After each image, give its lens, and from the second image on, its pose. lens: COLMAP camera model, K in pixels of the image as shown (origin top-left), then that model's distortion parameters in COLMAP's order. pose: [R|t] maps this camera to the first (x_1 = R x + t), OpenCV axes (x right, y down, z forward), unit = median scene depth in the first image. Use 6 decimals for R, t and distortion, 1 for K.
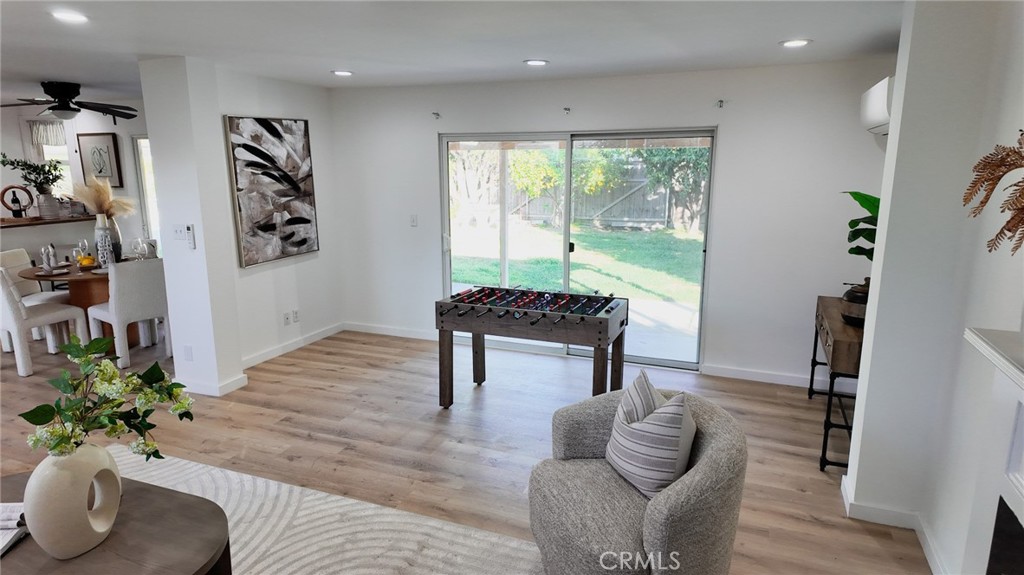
lens RADIAL K [[600.9, 0, 512.0], [0, 600.9, 287.5], [0, 0, 1]] dist [0.079792, -0.084698]
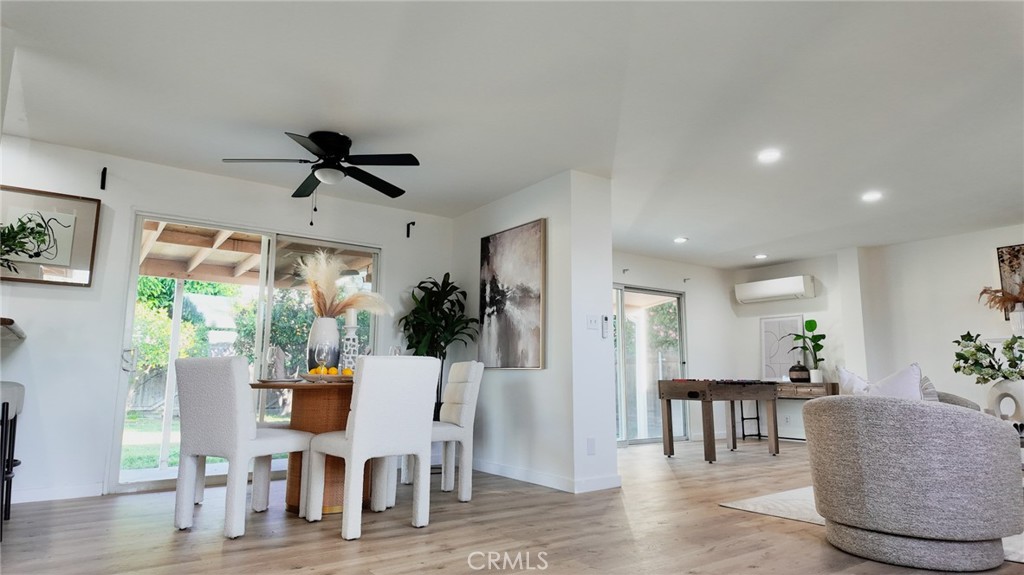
lens RADIAL K [[608.3, 0, 493.3], [0, 608.3, 283.3], [0, 0, 1]] dist [-0.001822, -0.001786]
pose [[0.532929, 0.142361, 0.834098, -1.539883], [0.163764, 0.949755, -0.266735, 0.101079], [-0.830161, 0.278746, 0.482838, 0.627026]]
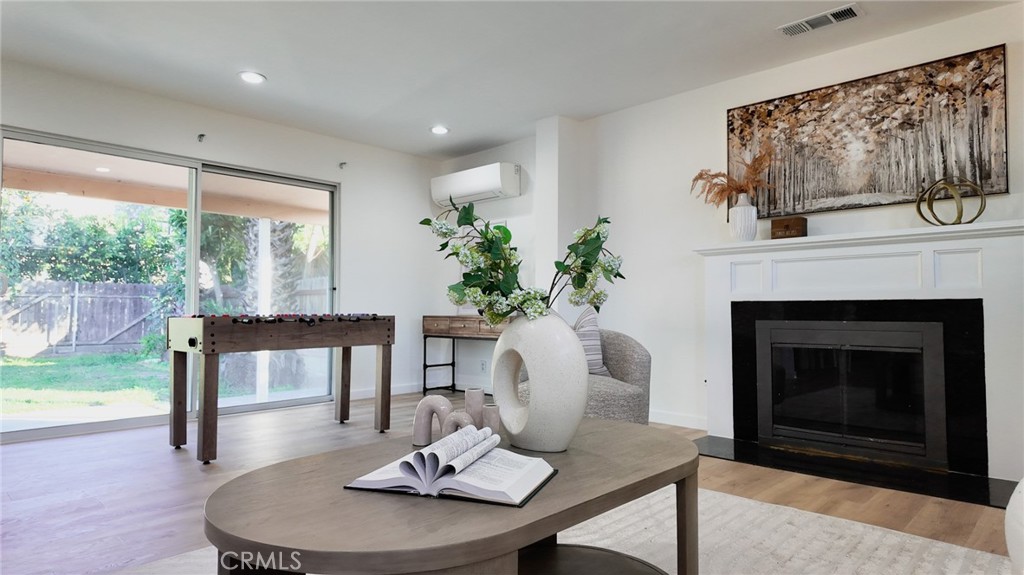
lens RADIAL K [[609.7, 0, 508.0], [0, 609.7, 284.4], [0, 0, 1]] dist [0.003488, -0.000382]
pose [[0.365408, 0.041469, 0.929923, -0.681896], [0.190046, 0.974641, -0.118140, 0.141125], [-0.911241, 0.219897, 0.348261, 0.341943]]
